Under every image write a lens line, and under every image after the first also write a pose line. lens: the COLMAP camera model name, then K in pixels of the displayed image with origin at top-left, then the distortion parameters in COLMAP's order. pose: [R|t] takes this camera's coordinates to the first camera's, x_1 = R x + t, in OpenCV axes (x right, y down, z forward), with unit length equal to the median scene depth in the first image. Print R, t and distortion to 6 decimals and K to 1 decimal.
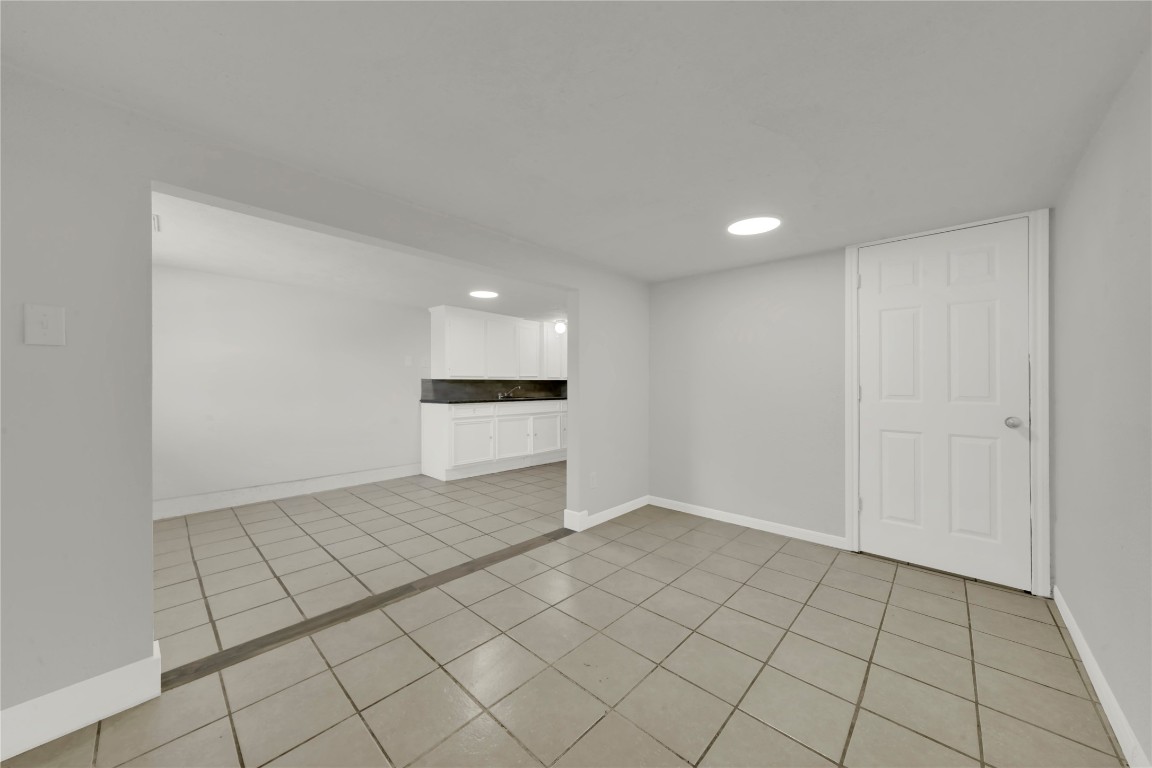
lens RADIAL K [[406.9, 0, 571.9], [0, 406.9, 385.6], [0, 0, 1]] dist [-0.002159, -0.000126]
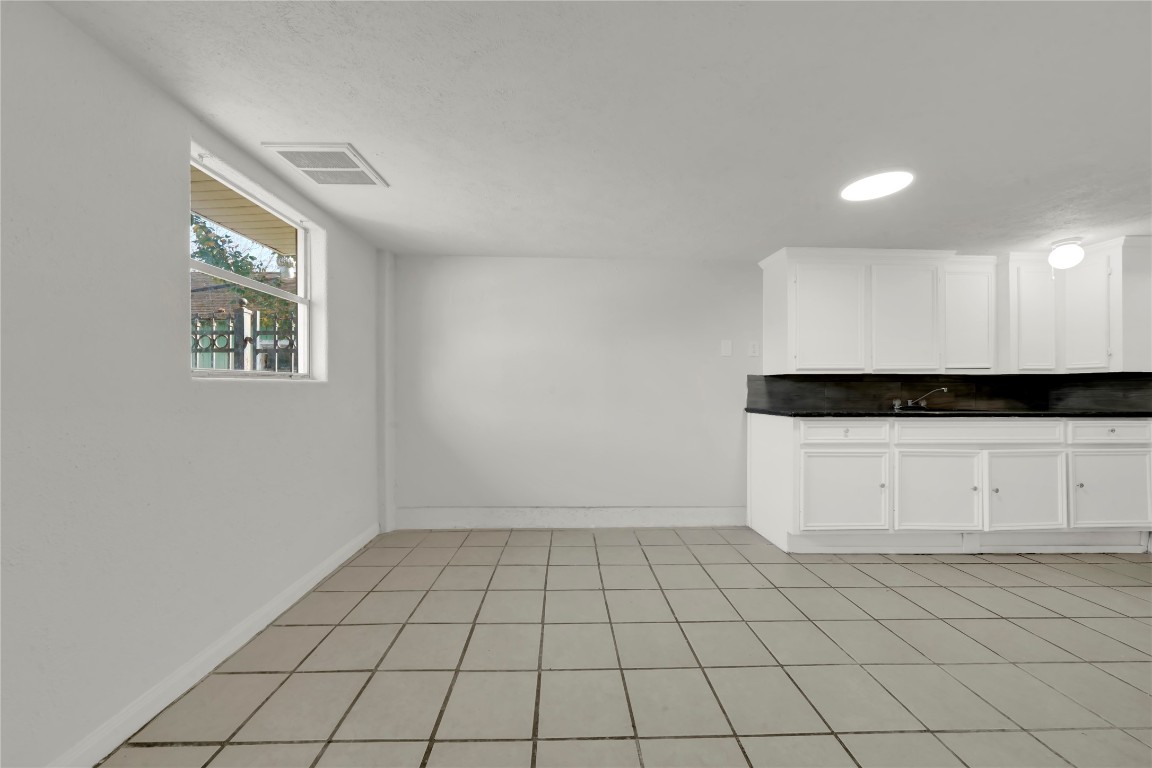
lens RADIAL K [[406.9, 0, 569.7], [0, 406.9, 389.6], [0, 0, 1]] dist [-0.002159, -0.000126]
pose [[0.699179, 0.001743, -0.714944, -0.106738], [-0.003811, 0.999992, -0.001289, 0.007766], [0.714936, 0.003625, 0.699180, 0.349221]]
